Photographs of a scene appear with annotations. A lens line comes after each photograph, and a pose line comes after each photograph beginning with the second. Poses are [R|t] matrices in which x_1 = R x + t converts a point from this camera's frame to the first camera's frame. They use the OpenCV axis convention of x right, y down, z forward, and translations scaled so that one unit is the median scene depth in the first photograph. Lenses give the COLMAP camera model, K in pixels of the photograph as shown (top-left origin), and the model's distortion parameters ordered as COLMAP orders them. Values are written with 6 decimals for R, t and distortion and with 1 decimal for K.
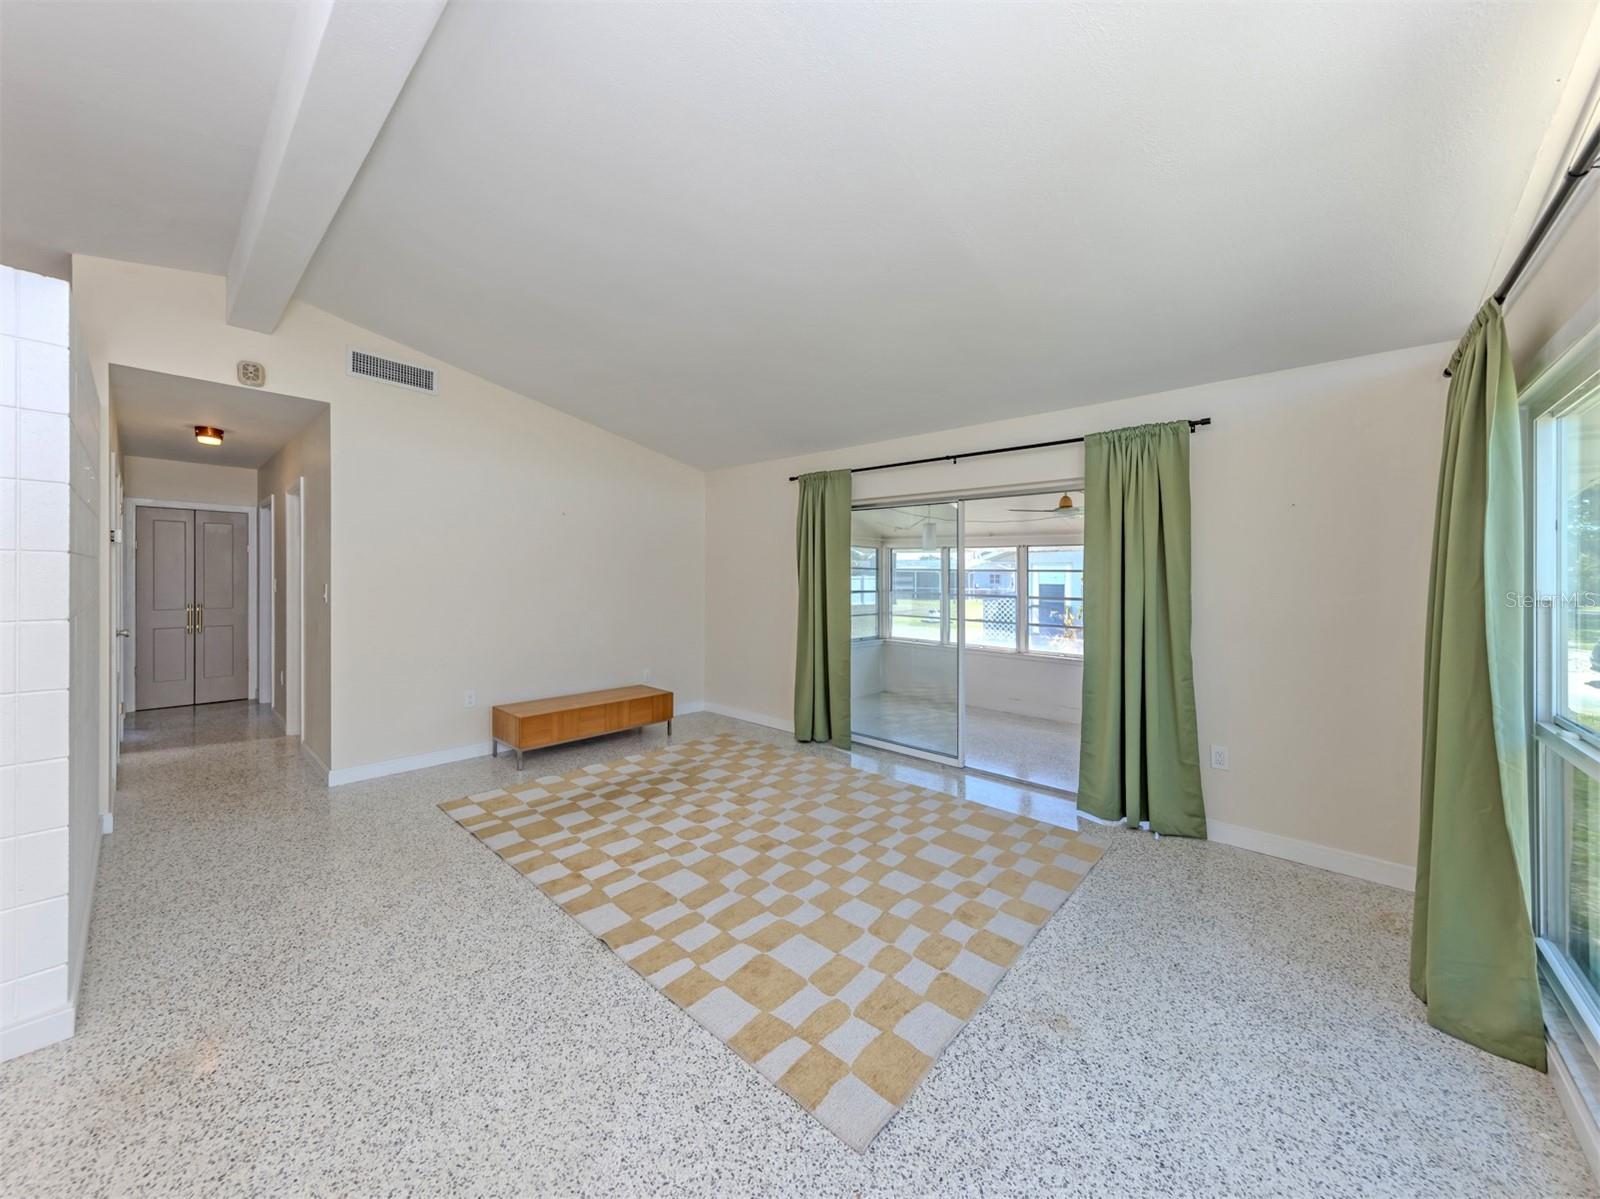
lens RADIAL K [[596.7, 0, 726.5], [0, 596.7, 570.5], [0, 0, 1]] dist [0.012633, -0.001685]
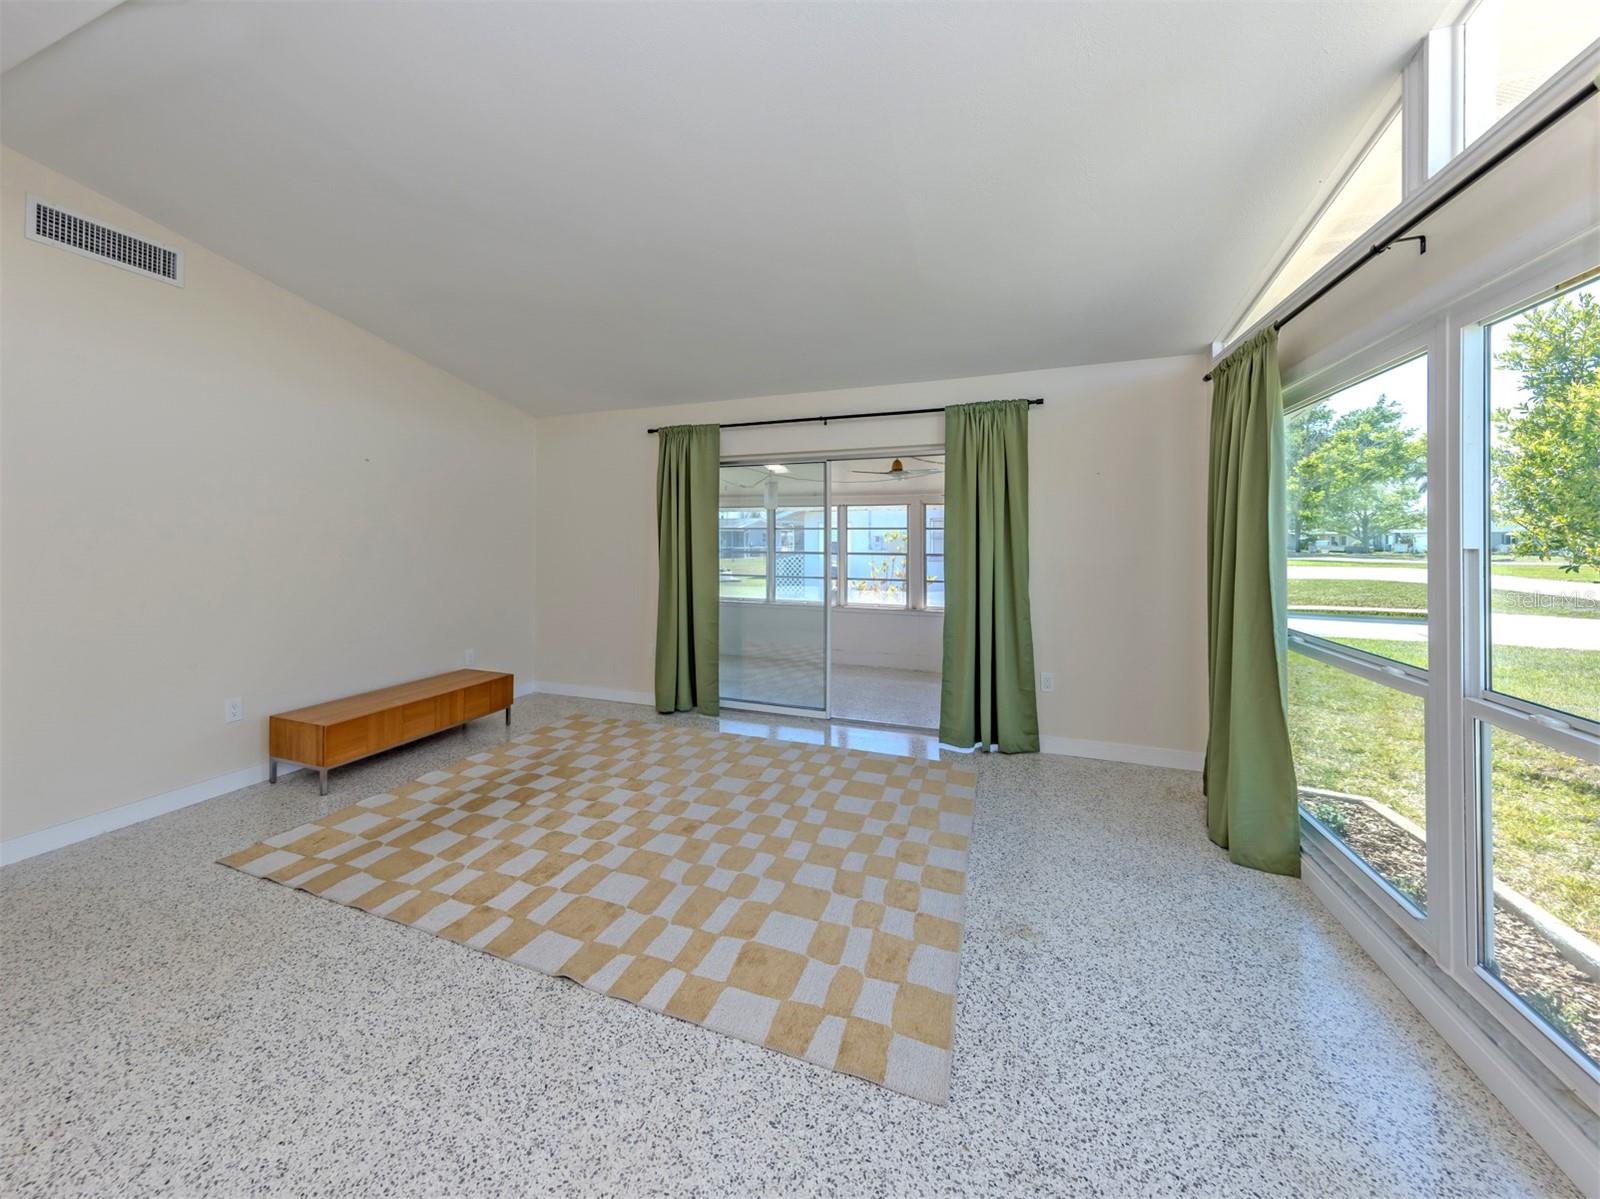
lens RADIAL K [[631.9, 0, 732.6], [0, 631.9, 530.8], [0, 0, 1]] dist [0.013742, -0.002845]
pose [[0.923346, -0.008674, 0.383872, -0.240216], [0.008976, 0.999959, 0.001003, 0.001822], [-0.383865, 0.002519, 0.923386, 0.072148]]
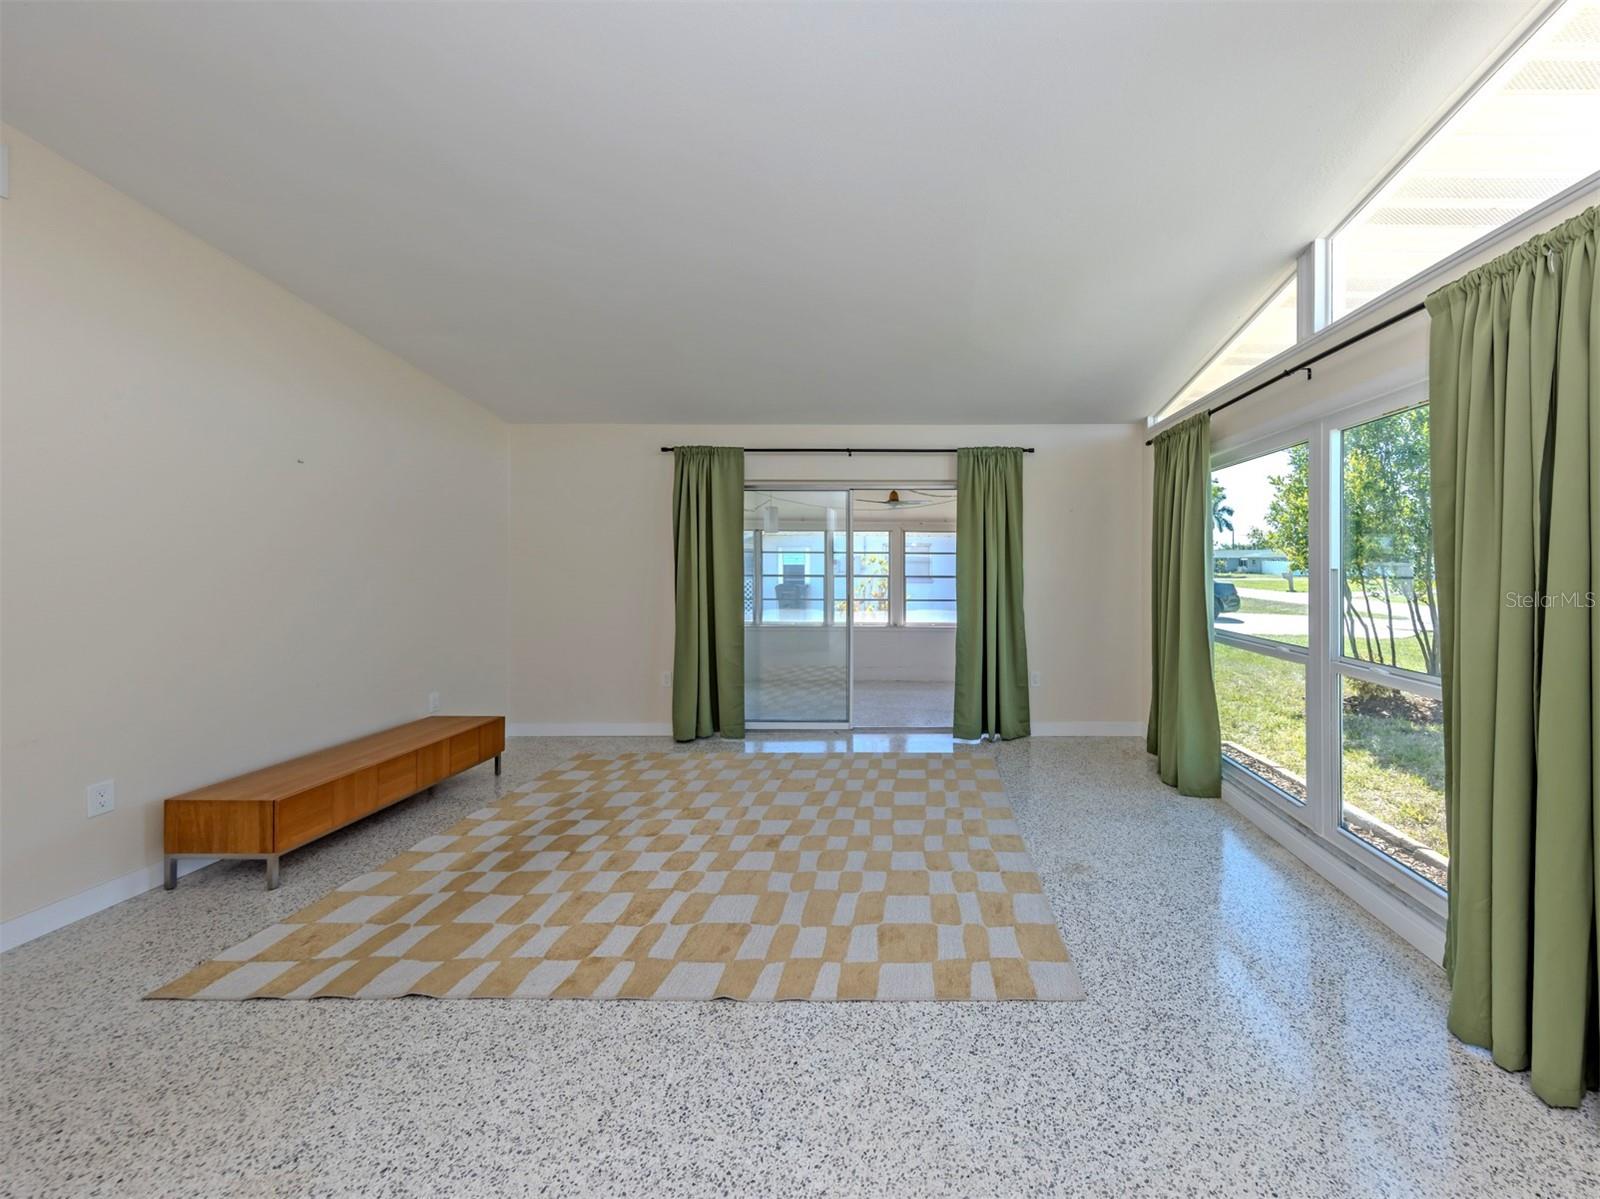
lens RADIAL K [[616.6, 0, 907.4], [0, 616.6, 556.7], [0, 0, 1]] dist [0.010543, -0.000882]
pose [[0.702805, -0.006993, 0.711348, -0.473287], [0.002586, 0.999970, 0.007274, -0.000417], [-0.711378, -0.003273, 0.702802, 0.159301]]
